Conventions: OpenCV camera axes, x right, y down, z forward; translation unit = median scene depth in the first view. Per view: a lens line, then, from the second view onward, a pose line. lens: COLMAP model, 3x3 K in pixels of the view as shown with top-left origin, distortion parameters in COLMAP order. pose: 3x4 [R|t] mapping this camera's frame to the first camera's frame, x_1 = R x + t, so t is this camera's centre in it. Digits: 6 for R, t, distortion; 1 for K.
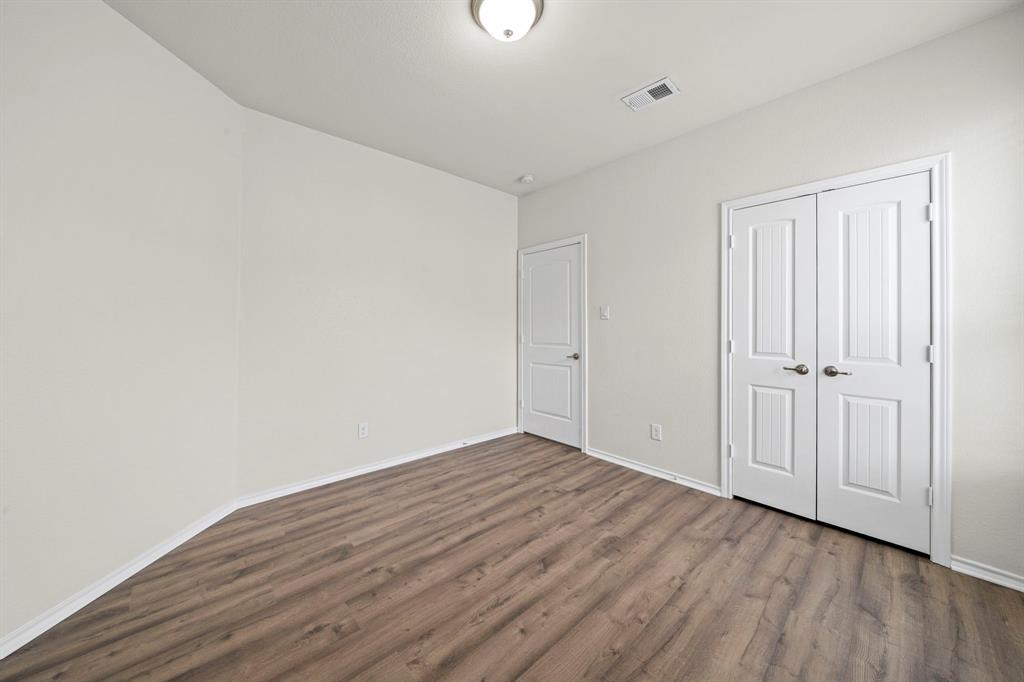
lens RADIAL K [[353.8, 0, 512.0], [0, 353.8, 341.0], [0, 0, 1]] dist [0.000470, 0.000144]
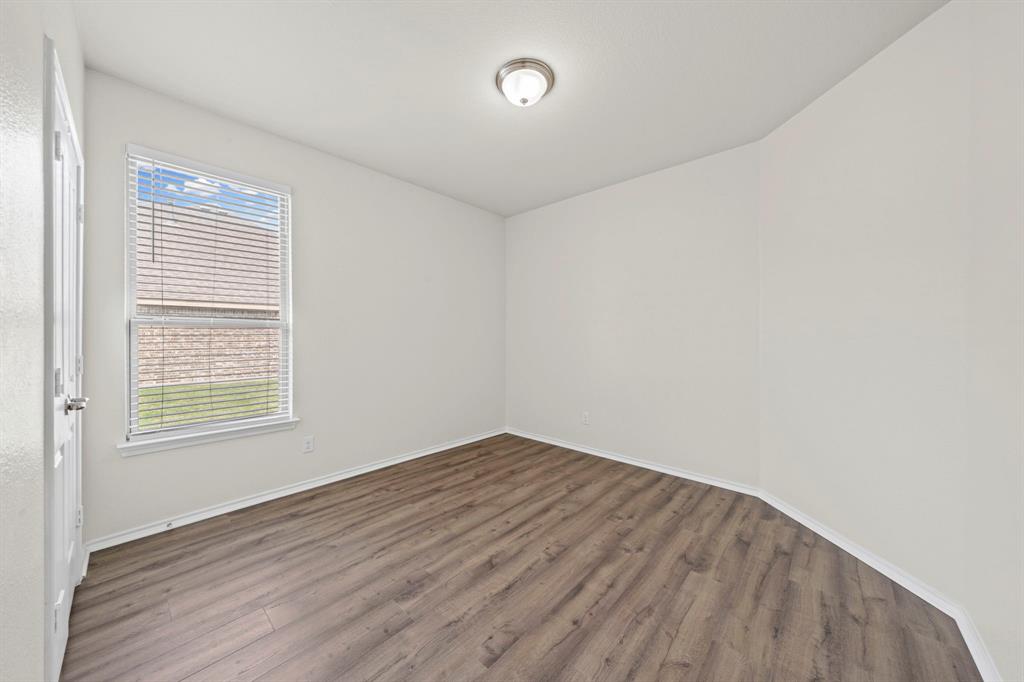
lens RADIAL K [[353.8, 0, 512.0], [0, 353.8, 341.0], [0, 0, 1]] dist [0.000470, 0.000144]
pose [[-0.996090, -0.001961, -0.088321, 0.122300], [-0.007683, 0.997889, 0.064493, -0.093271], [0.088008, 0.064919, -0.994002, 1.969244]]
